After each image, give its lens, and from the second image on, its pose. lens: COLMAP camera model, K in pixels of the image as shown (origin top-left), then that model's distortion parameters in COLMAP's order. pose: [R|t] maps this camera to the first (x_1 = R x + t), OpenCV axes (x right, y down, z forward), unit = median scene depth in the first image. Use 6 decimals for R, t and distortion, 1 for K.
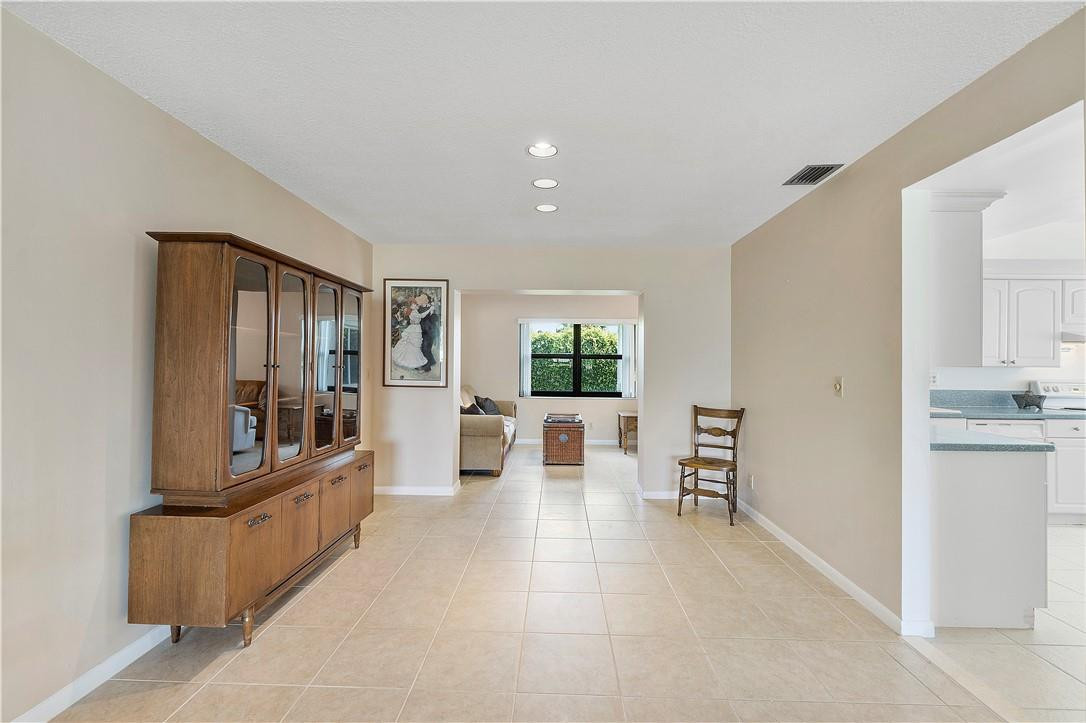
lens RADIAL K [[473.1, 0, 538.4], [0, 473.1, 354.8], [0, 0, 1]] dist [-0.000337, -0.000220]
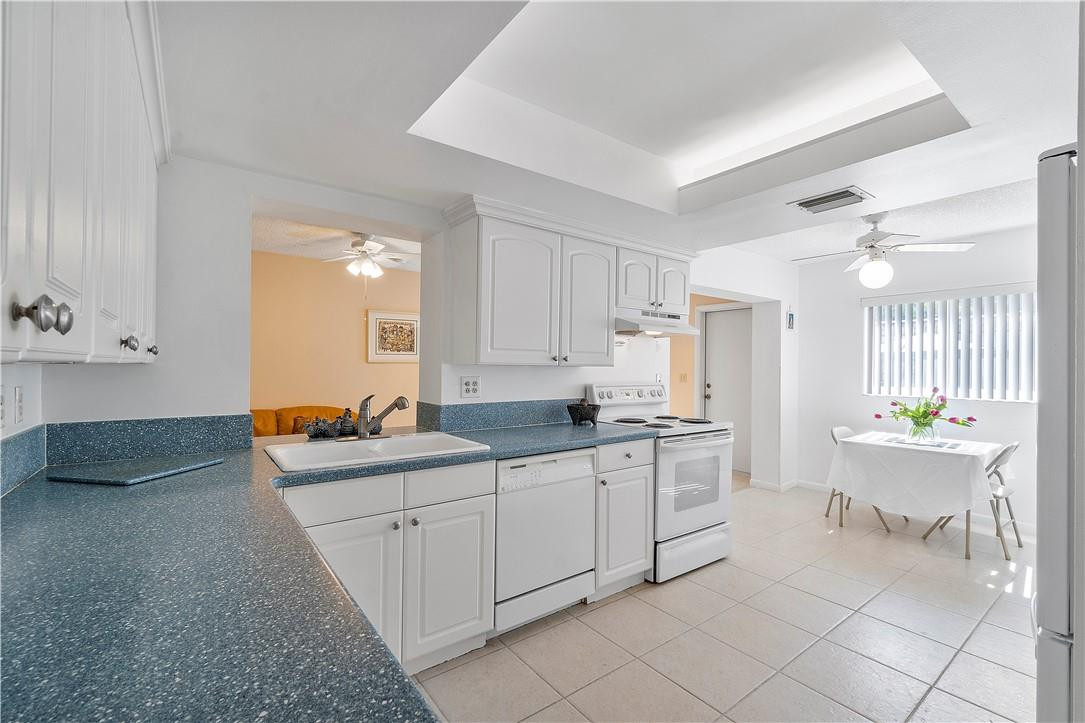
lens RADIAL K [[474.6, 0, 536.3], [0, 474.6, 364.8], [0, 0, 1]] dist [0.001202, 0.000405]
pose [[0.784321, -0.003429, 0.620345, 0.499435], [-0.007704, 0.999854, 0.015267, 0.012361], [-0.620307, -0.016753, 0.784180, 0.449315]]
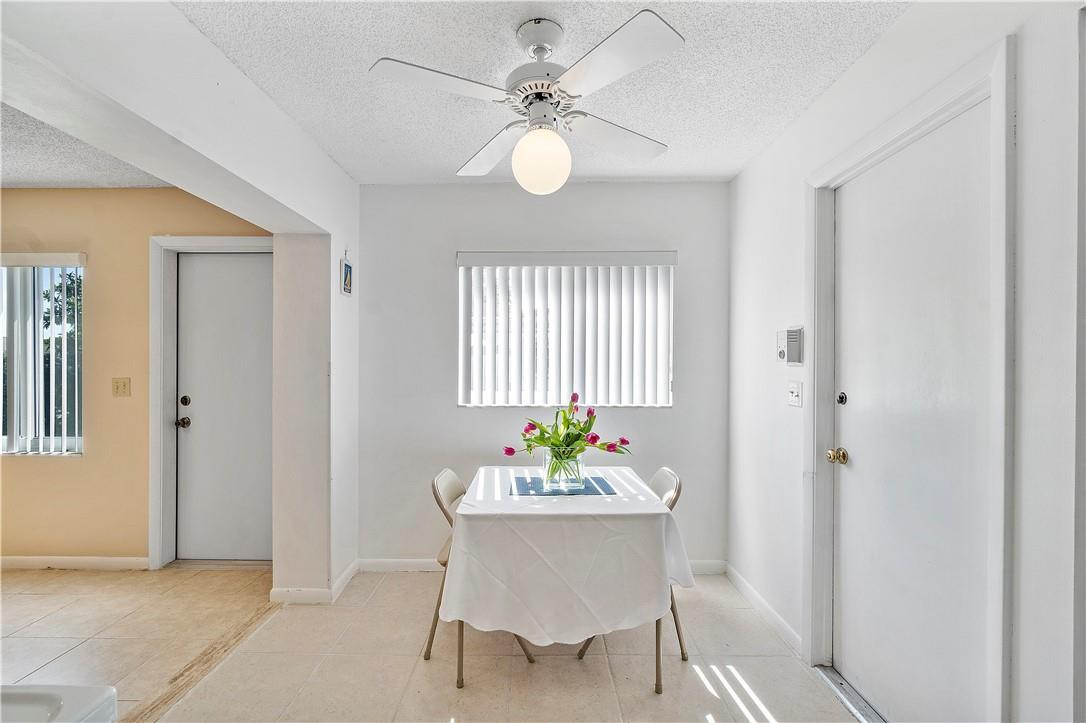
lens RADIAL K [[467.6, 0, 537.7], [0, 467.6, 364.7], [0, 0, 1]] dist [0.002902, -0.000369]
pose [[-0.023100, -0.012918, 0.999650, 1.051806], [-0.015466, 0.999801, 0.012562, 0.021812], [-0.999614, -0.015170, -0.023295, 0.722352]]
